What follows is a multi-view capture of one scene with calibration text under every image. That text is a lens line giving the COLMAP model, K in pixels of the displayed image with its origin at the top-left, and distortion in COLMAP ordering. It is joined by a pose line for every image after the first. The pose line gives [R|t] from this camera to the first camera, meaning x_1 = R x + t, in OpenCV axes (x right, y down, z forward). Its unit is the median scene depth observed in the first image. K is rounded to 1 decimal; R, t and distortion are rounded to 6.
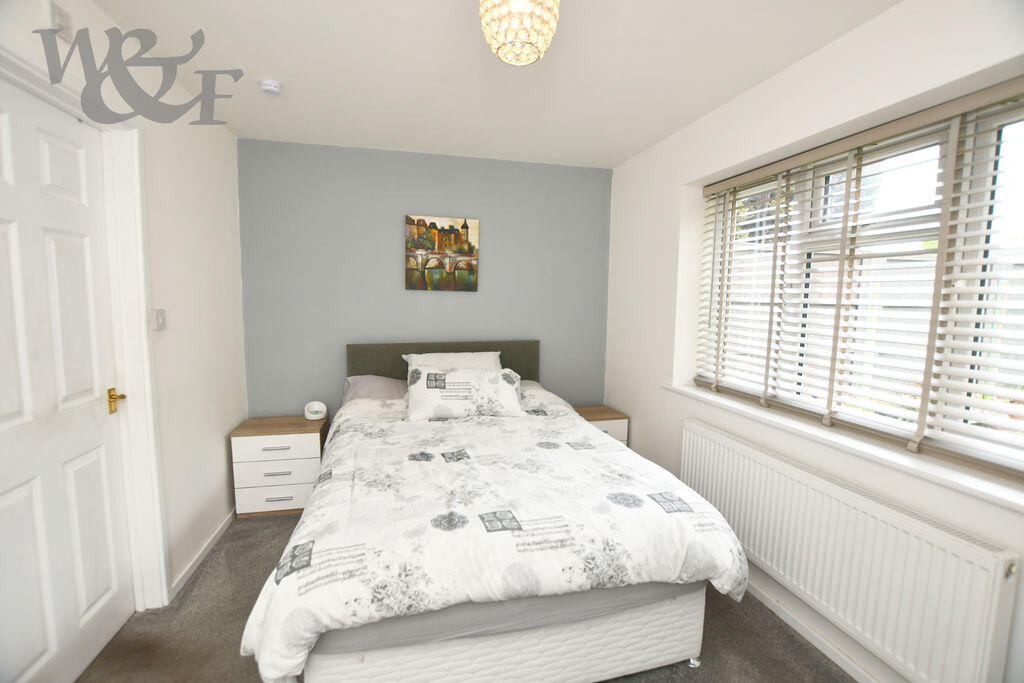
lens RADIAL K [[455.1, 0, 503.1], [0, 455.1, 342.7], [0, 0, 1]] dist [-0.028117, 0.003353]
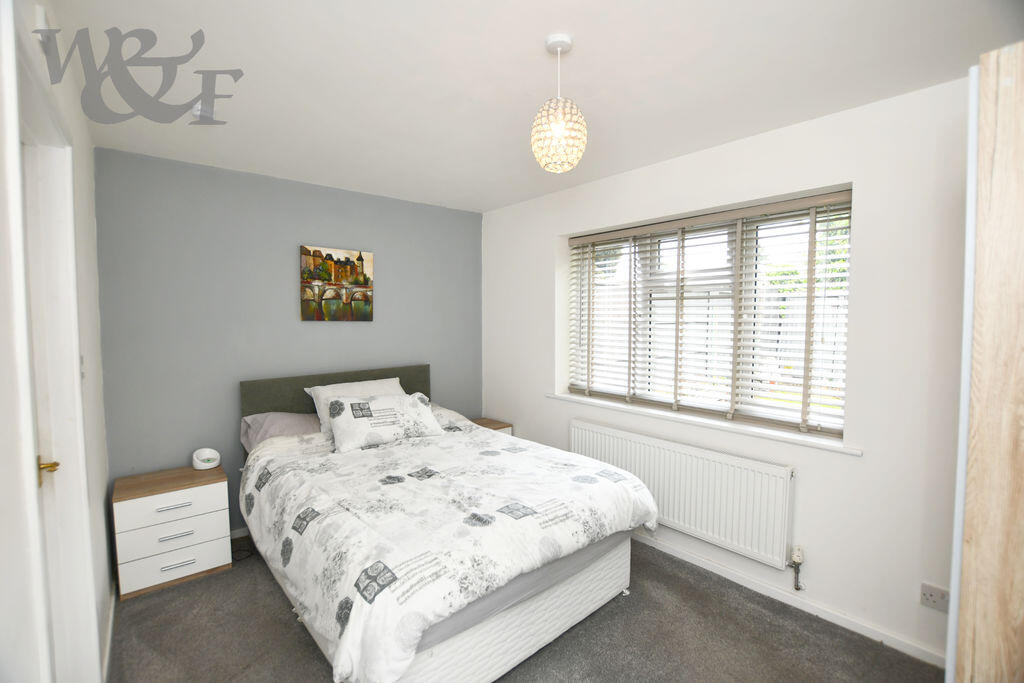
lens RADIAL K [[455.1, 0, 506.5], [0, 455.1, 341.8], [0, 0, 1]] dist [-0.028117, 0.003353]
pose [[0.894001, -0.039060, 0.446359, -0.382225], [0.058380, 0.997855, -0.029607, -0.026153], [-0.444245, 0.052527, 0.894364, -0.091760]]
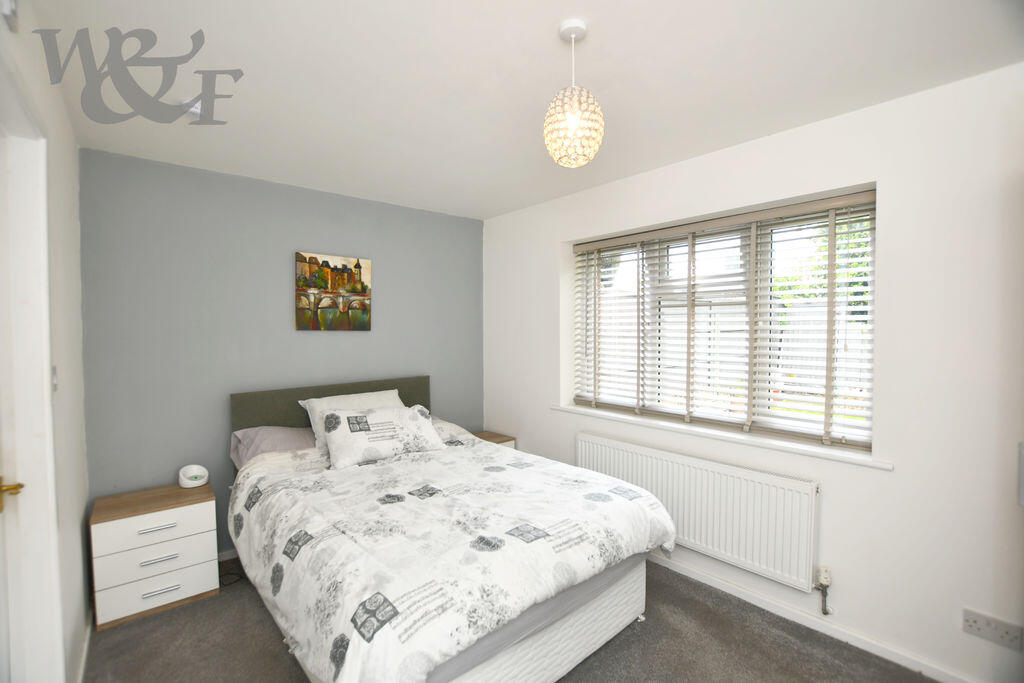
lens RADIAL K [[455.1, 0, 506.7], [0, 455.1, 341.5], [0, 0, 1]] dist [-0.028117, 0.003353]
pose [[0.890596, -0.030159, 0.453795, -0.375276], [0.062014, 0.996532, -0.055476, -0.023101], [-0.450548, 0.077548, 0.889378, -0.030534]]
